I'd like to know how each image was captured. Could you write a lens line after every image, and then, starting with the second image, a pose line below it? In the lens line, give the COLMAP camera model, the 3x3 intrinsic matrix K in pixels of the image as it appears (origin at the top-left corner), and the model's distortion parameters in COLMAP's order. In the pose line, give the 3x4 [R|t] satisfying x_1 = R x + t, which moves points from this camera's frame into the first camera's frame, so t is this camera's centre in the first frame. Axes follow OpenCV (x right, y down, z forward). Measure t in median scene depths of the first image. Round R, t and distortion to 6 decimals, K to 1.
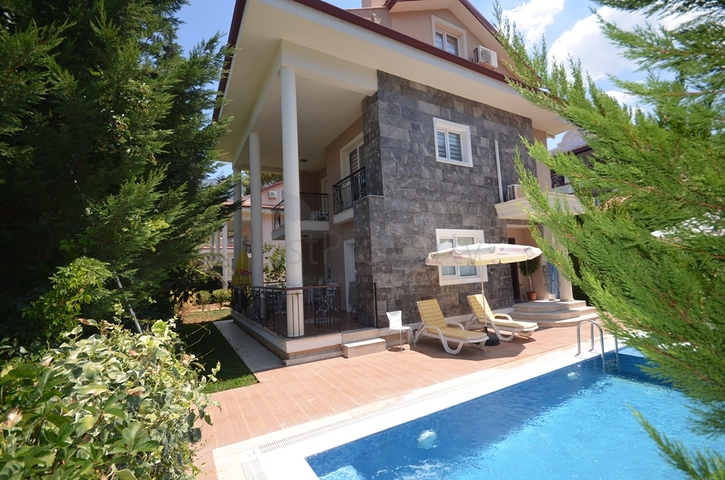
lens RADIAL K [[318.2, 0, 365.6], [0, 318.2, 242.2], [0, 0, 1]] dist [0.007975, -0.008475]
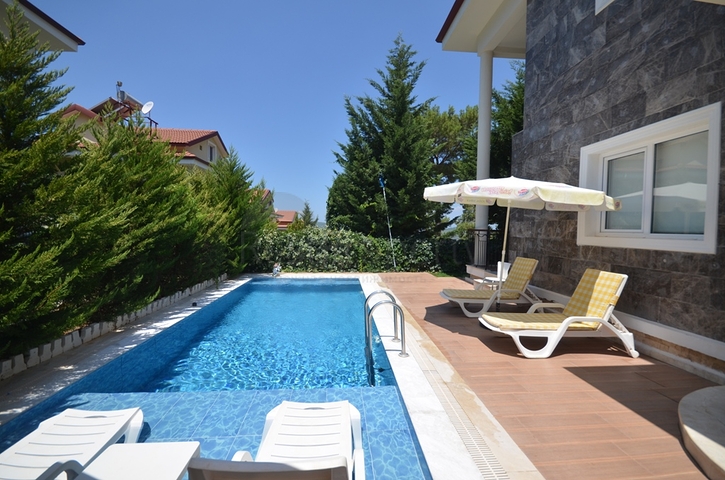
lens RADIAL K [[318.2, 0, 357.8], [0, 318.2, 242.6], [0, 0, 1]] dist [0.007975, -0.008475]
pose [[-0.456536, 0.085720, -0.885566, 0.966063], [0.090635, 0.994651, 0.049554, 0.066381], [0.885077, -0.057640, -0.461863, 0.923882]]
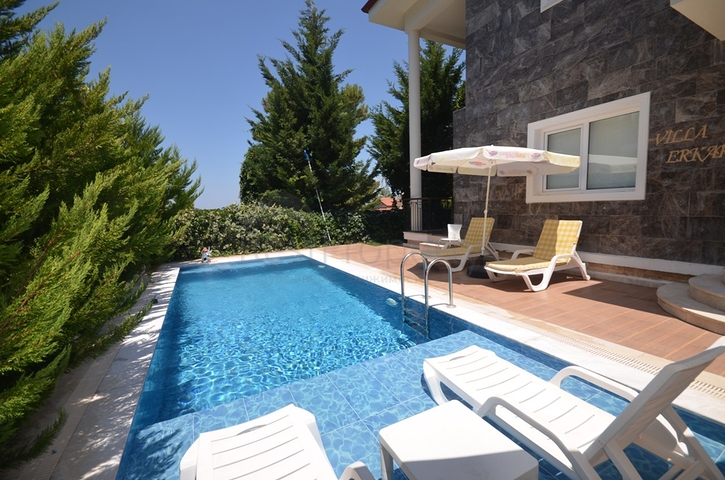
lens RADIAL K [[318.2, 0, 359.8], [0, 318.2, 243.9], [0, 0, 1]] dist [0.007975, -0.008475]
pose [[-0.063631, 0.169740, -0.983433, 1.028023], [0.125002, 0.979024, 0.160891, 0.061747], [0.990114, -0.112694, -0.083514, 0.671700]]
